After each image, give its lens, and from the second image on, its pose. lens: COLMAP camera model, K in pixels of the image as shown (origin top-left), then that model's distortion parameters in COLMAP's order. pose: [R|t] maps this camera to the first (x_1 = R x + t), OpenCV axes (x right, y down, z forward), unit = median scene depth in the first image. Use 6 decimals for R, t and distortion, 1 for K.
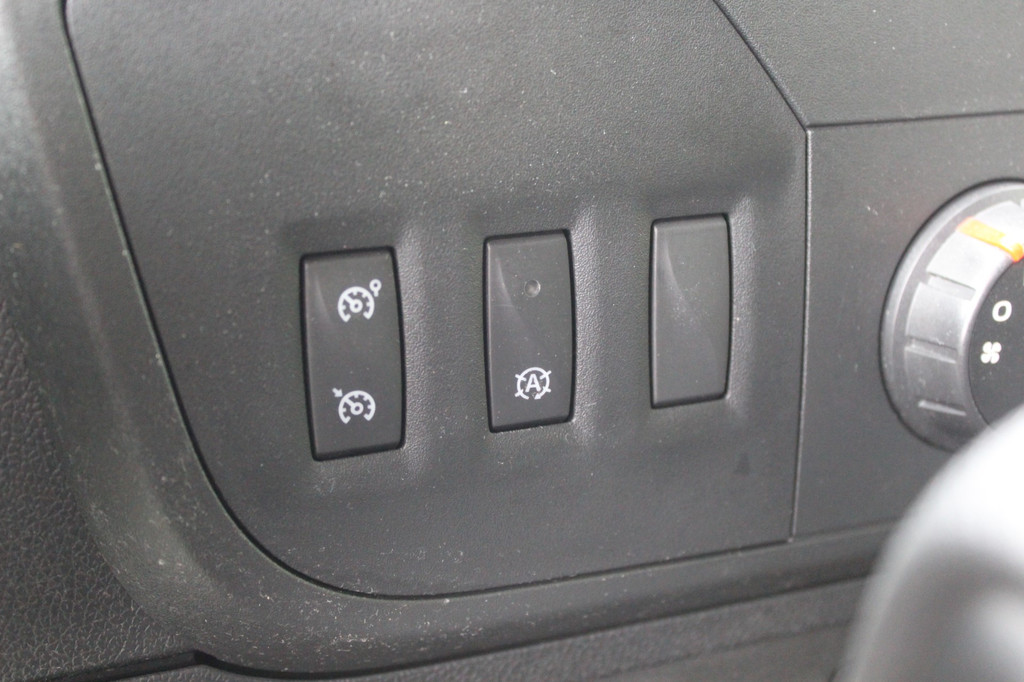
lens RADIAL K [[955.4, 0, 508.2], [0, 955.4, 341.7], [0, 0, 1]] dist [-0.022880, 0.000000]
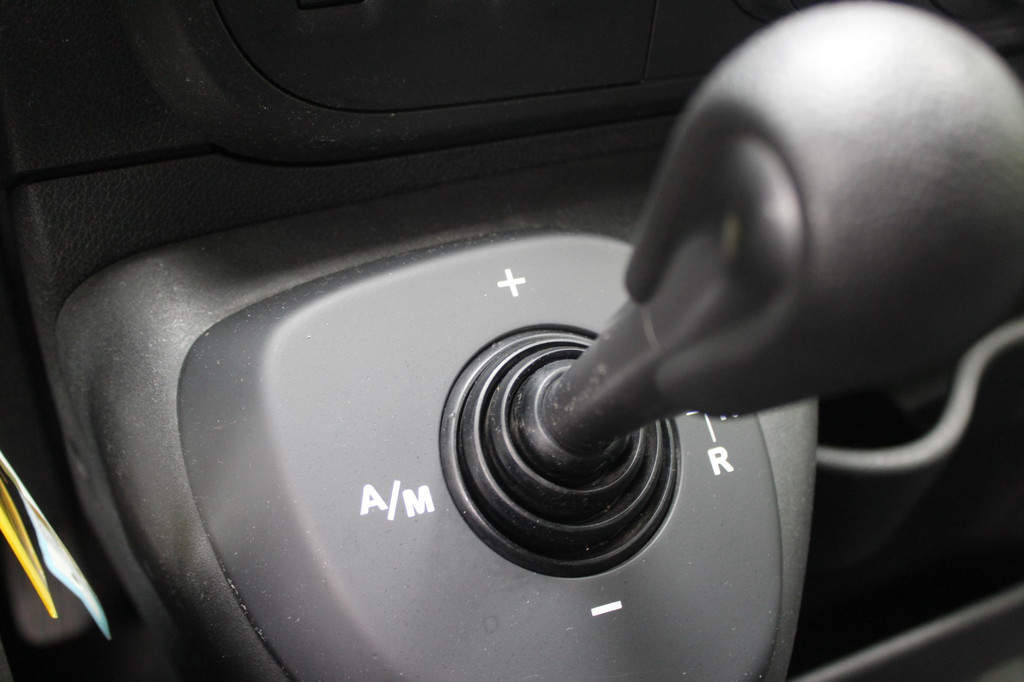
lens RADIAL K [[797.0, 0, 510.7], [0, 797.0, 341.9], [0, 0, 1]] dist [-0.018453, 0.027658]
pose [[0.993980, 0.014297, 0.108625, -0.014096], [-0.068570, 0.854449, 0.514990, -0.053555], [-0.085451, -0.519338, 0.850286, -0.169958]]
